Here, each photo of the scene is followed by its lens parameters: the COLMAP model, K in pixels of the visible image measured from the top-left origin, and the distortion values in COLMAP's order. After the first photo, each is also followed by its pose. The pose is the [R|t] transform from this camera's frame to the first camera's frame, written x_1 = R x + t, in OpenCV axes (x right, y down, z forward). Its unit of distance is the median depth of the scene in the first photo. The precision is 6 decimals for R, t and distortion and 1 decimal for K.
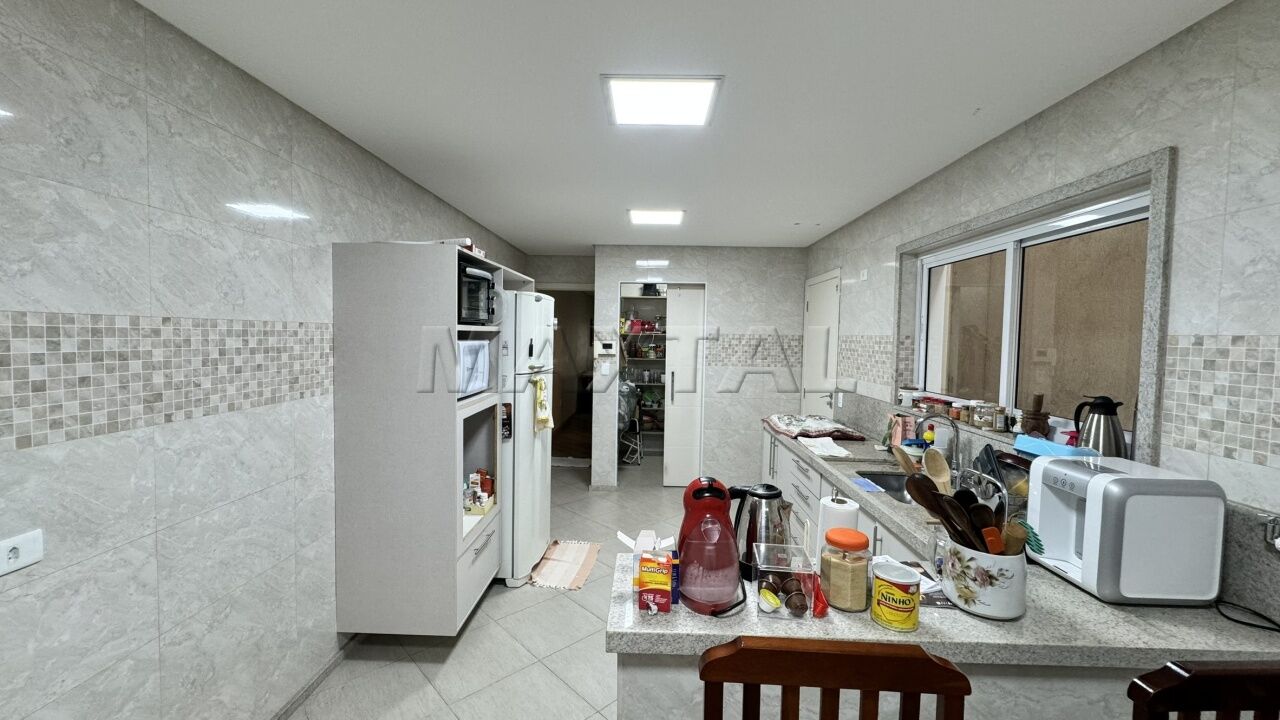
lens RADIAL K [[510.2, 0, 640.0], [0, 510.2, 360.0], [0, 0, 1]] dist [-0.002320, 0.000287]
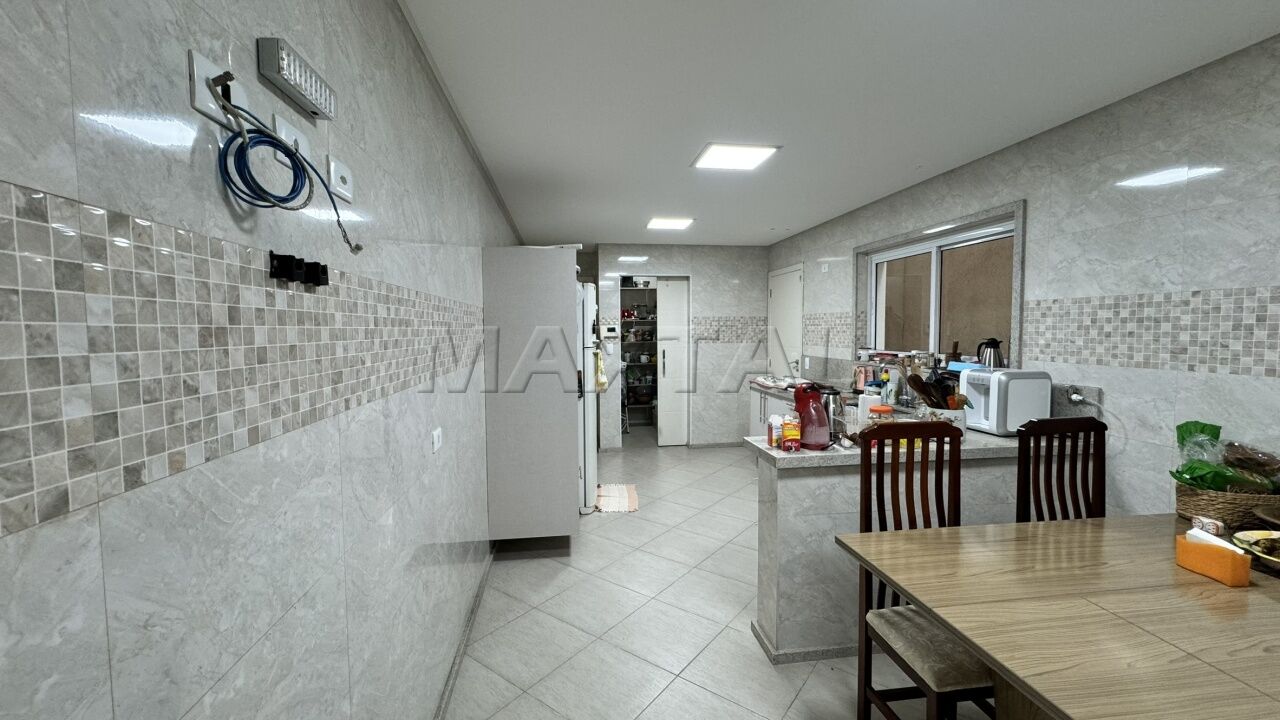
lens RADIAL K [[510.2, 0, 640.0], [0, 510.2, 360.0], [0, 0, 1]] dist [-0.002320, 0.000287]
pose [[0.985990, -0.036508, 0.162763, -0.403426], [0.034241, 0.999274, 0.016712, 0.053597], [-0.163255, -0.010904, 0.986524, -0.373726]]
